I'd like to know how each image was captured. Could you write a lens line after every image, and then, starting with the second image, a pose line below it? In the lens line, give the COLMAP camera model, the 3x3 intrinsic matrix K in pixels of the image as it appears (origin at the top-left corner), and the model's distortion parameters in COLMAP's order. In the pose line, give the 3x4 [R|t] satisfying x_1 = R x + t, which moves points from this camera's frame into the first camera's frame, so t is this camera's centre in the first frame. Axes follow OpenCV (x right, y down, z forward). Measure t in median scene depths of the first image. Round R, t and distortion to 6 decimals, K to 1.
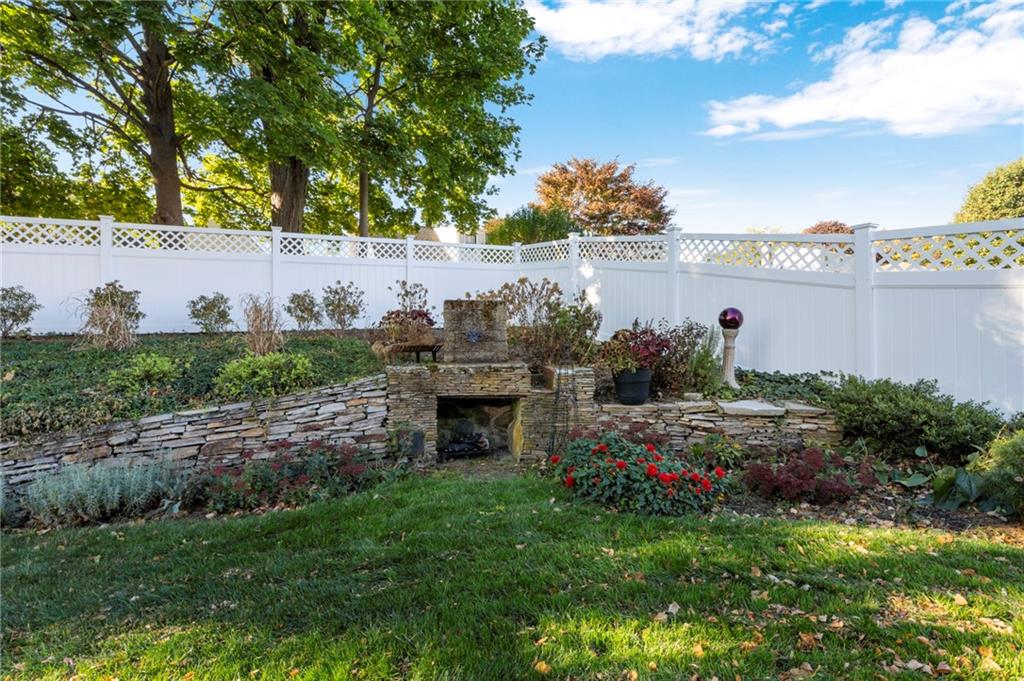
lens RADIAL K [[481.9, 0, 513.9], [0, 481.9, 334.6], [0, 0, 1]] dist [-0.000915, -0.000054]
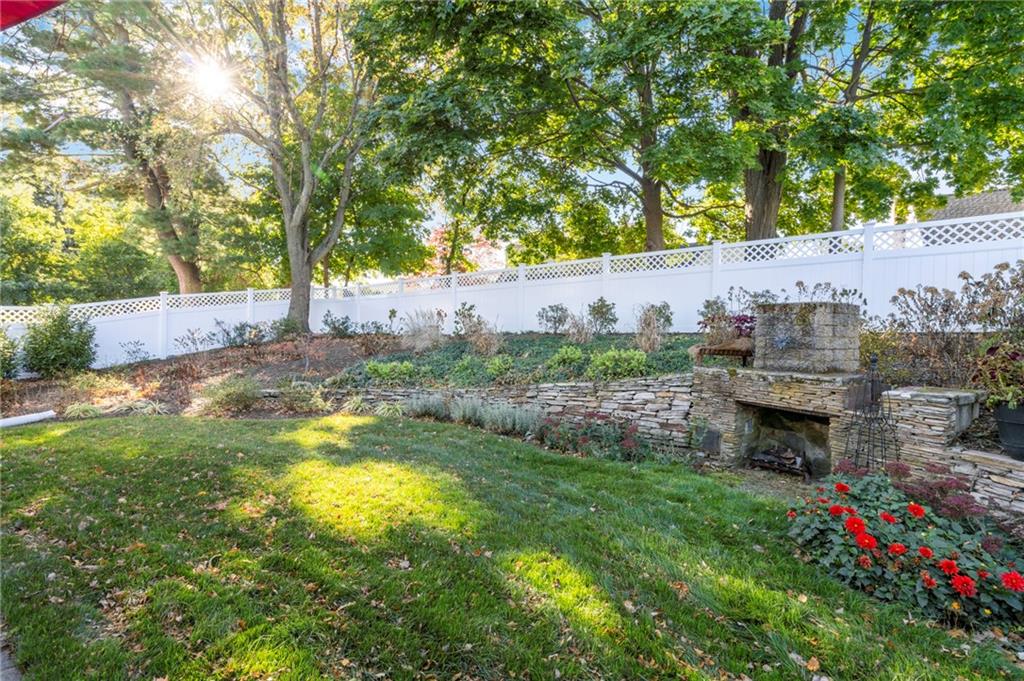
lens RADIAL K [[481.9, 0, 513.9], [0, 481.9, 334.6], [0, 0, 1]] dist [-0.000915, -0.000054]
pose [[0.449691, 0.020281, -0.892954, 0.530832], [-0.019878, 0.999722, 0.012696, -0.013359], [0.892963, 0.012041, 0.449969, 0.128772]]
